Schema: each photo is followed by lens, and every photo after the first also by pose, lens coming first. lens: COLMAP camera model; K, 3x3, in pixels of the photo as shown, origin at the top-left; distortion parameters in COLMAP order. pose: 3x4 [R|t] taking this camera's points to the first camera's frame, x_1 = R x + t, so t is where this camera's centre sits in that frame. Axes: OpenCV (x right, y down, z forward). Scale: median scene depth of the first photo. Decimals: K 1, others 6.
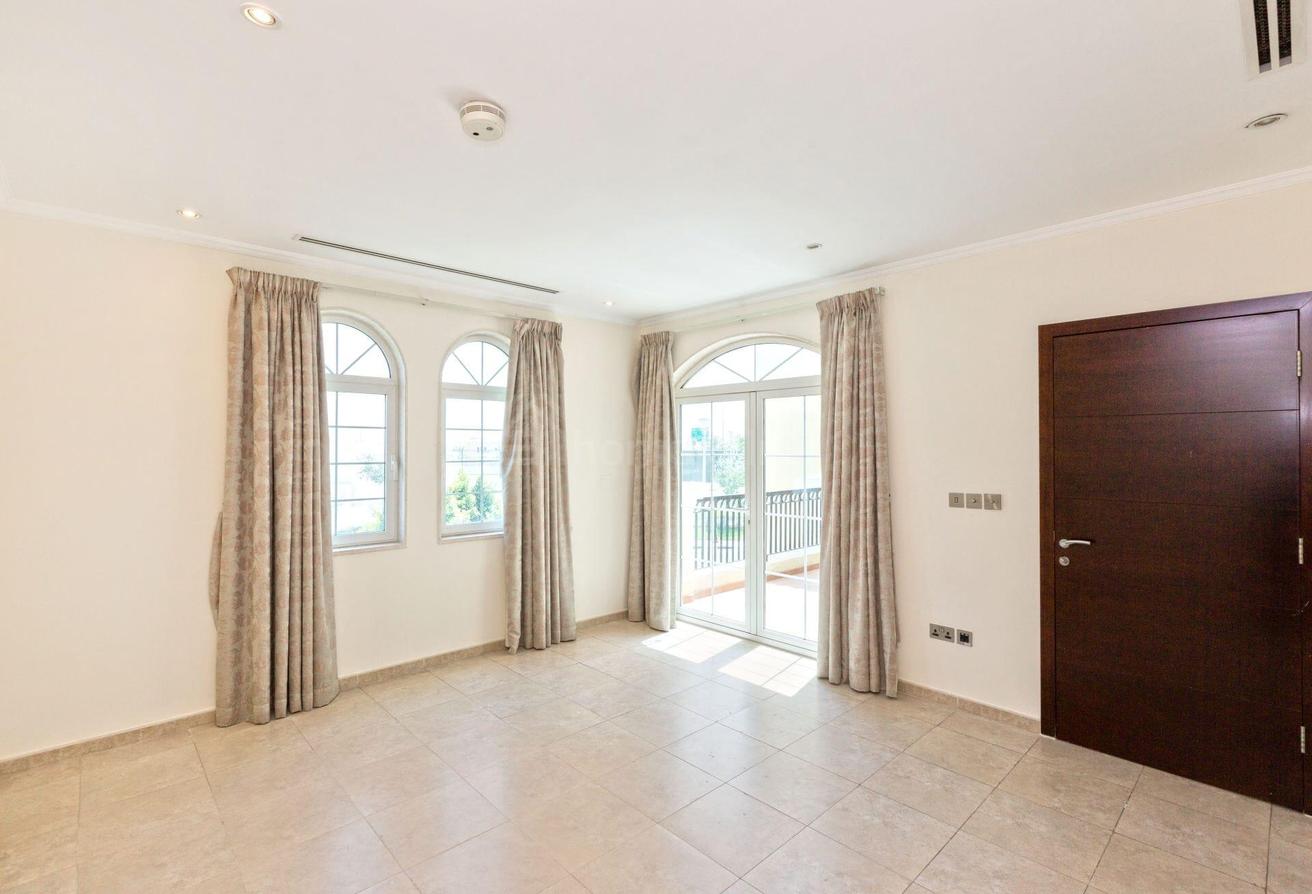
lens RADIAL K [[593.3, 0, 645.4], [0, 593.3, 440.4], [0, 0, 1]] dist [0.002890, -0.001582]
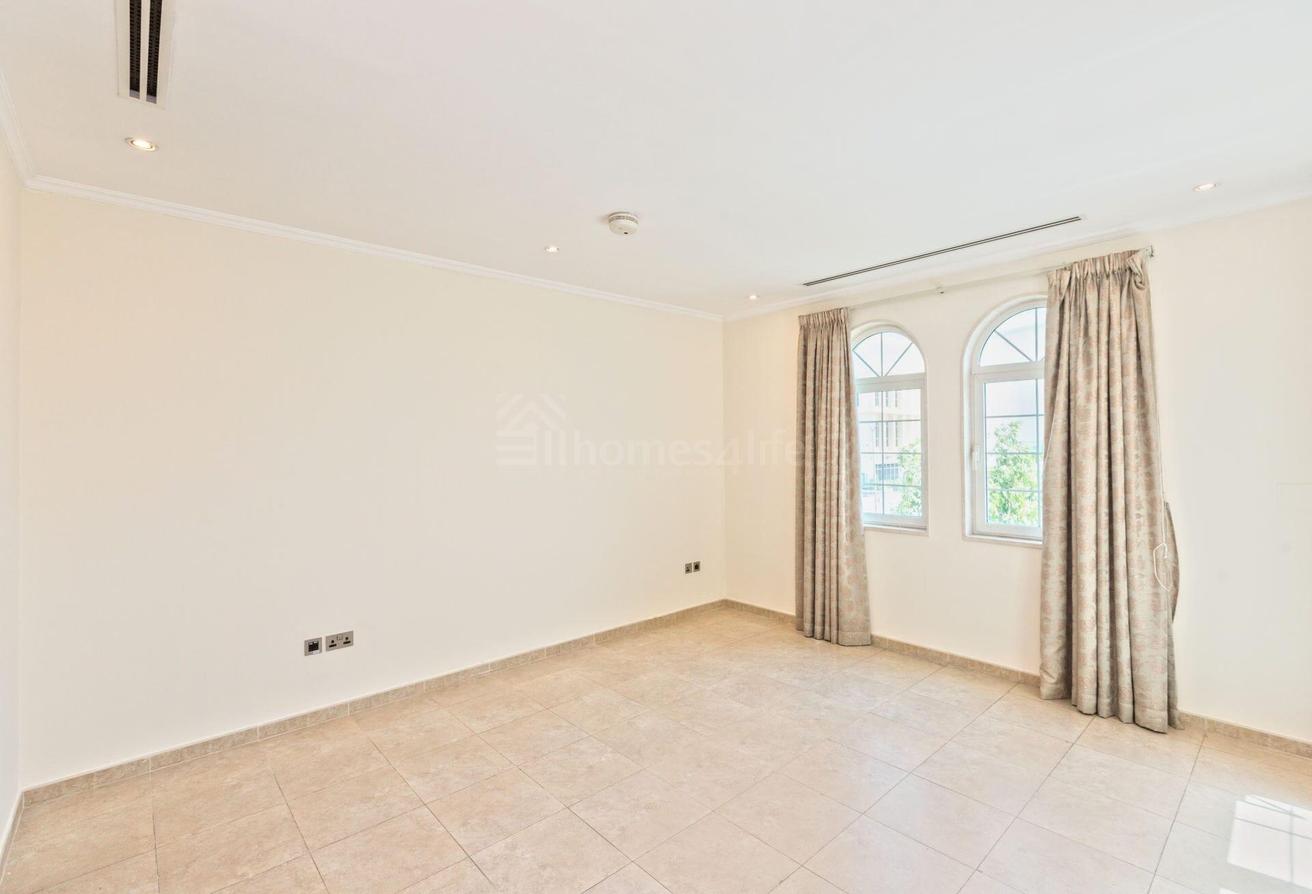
lens RADIAL K [[593.3, 0, 670.3], [0, 593.3, 439.8], [0, 0, 1]] dist [0.002890, -0.001582]
pose [[0.002024, -0.005610, -0.999982, 0.613720], [0.025679, 0.999655, -0.005557, 0.008052], [0.999668, -0.025668, 0.002167, 0.550863]]
